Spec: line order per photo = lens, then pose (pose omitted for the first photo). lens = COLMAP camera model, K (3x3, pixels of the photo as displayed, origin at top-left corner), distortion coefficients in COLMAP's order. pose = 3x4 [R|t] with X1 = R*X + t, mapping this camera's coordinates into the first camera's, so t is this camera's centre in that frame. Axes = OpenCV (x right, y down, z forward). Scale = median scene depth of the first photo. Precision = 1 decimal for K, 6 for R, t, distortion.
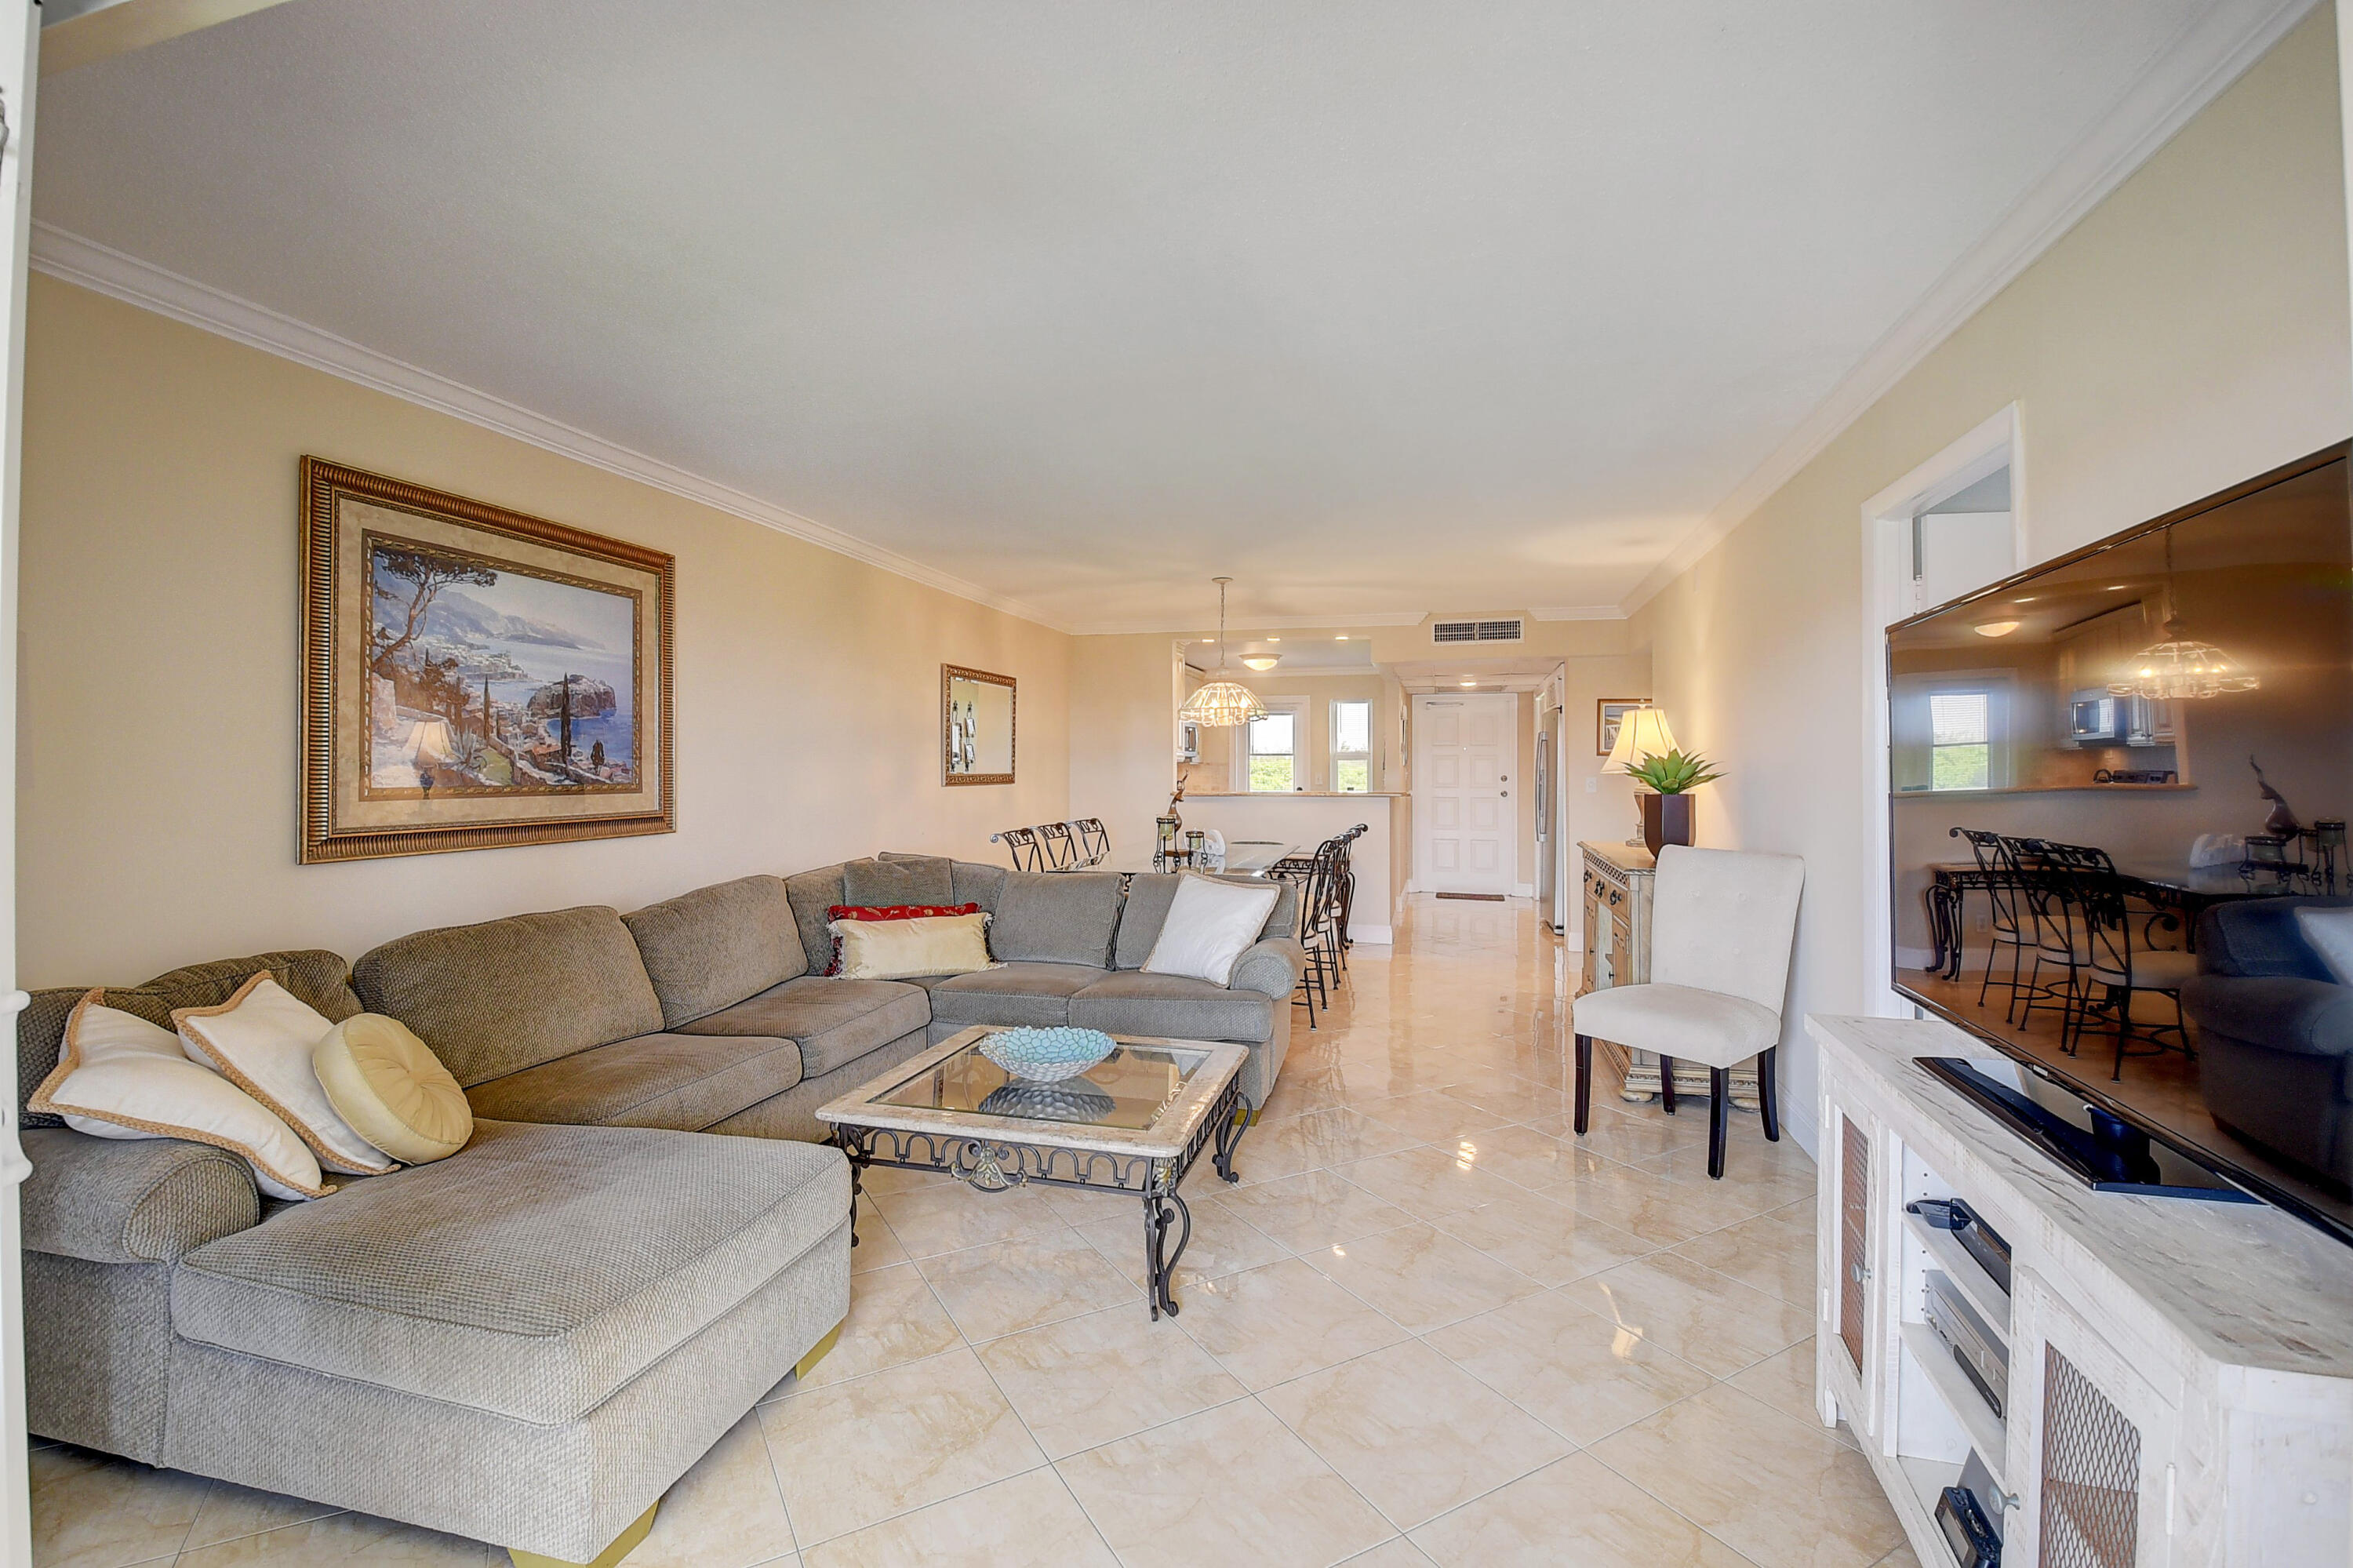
lens RADIAL K [[1034.7, 0, 1164.4], [0, 1034.7, 757.2], [0, 0, 1]] dist [0.015141, -0.030139]
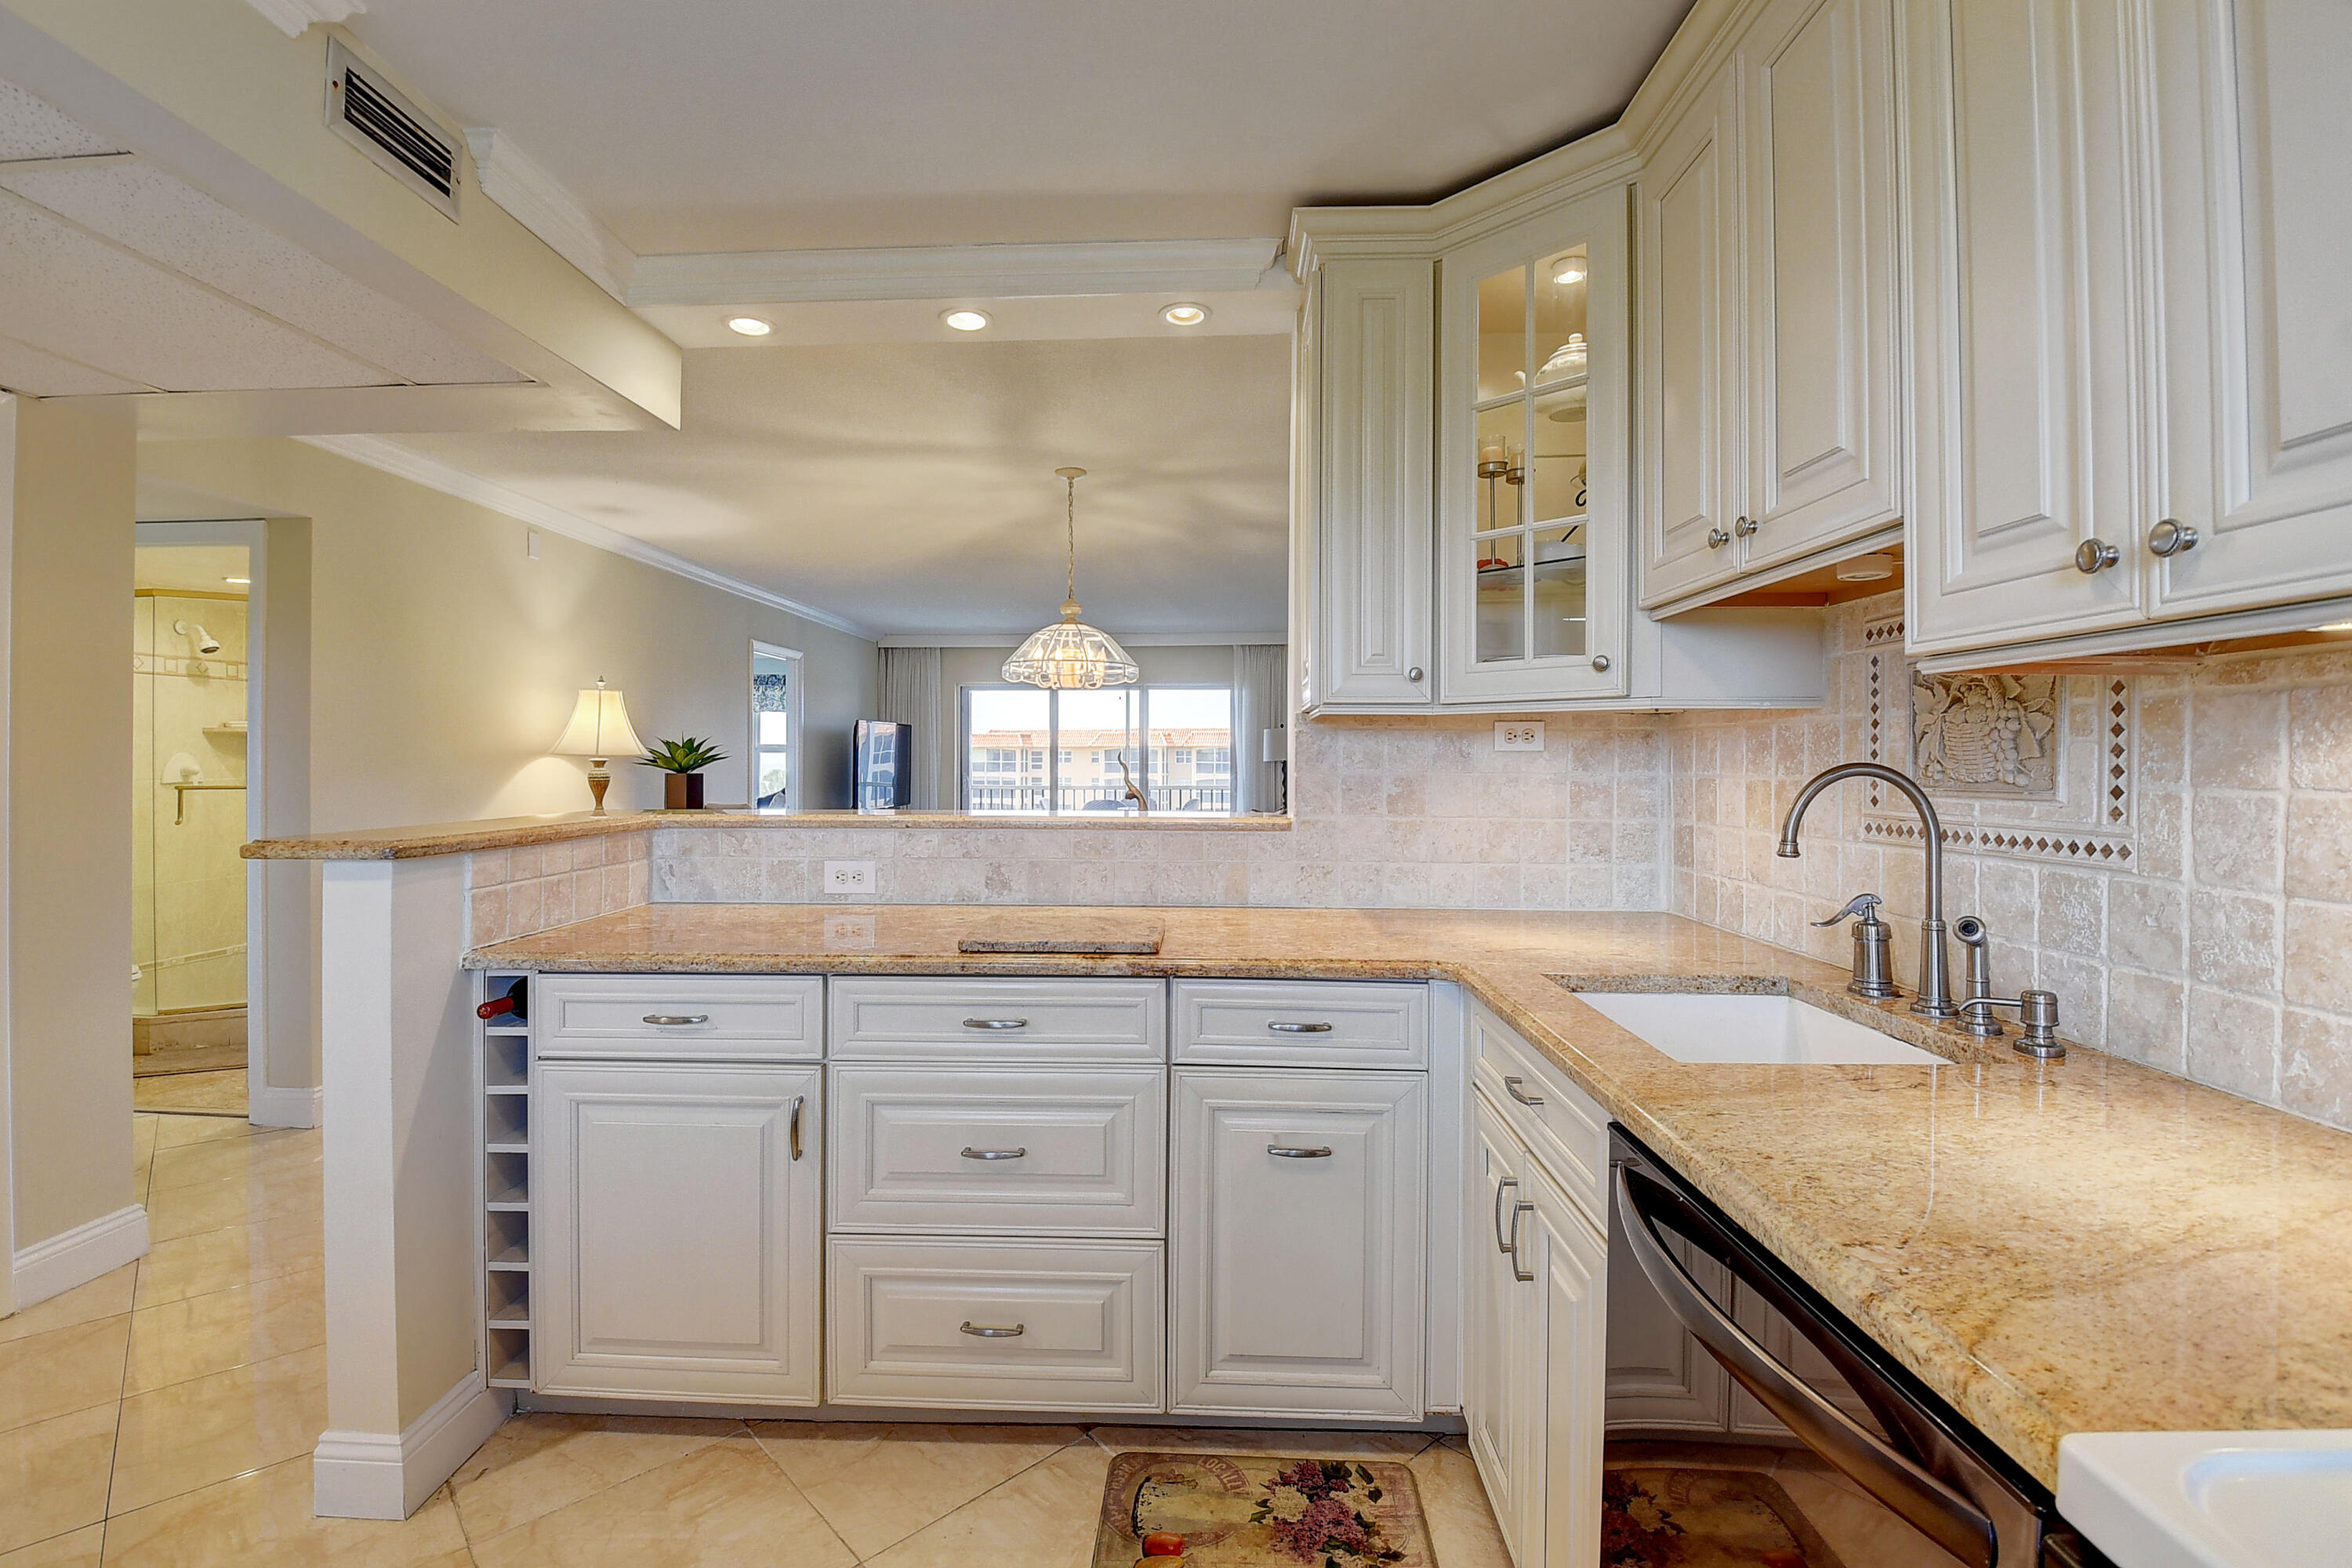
lens RADIAL K [[1020.4, 0, 1170.4], [0, 1020.4, 759.3], [0, 0, 1]] dist [0.003458, -0.025992]
pose [[-0.971581, 0.000245, -0.236709, 0.215769], [0.002873, 0.999938, -0.010758, 0.034059], [0.236692, -0.011132, -0.971521, 2.393590]]
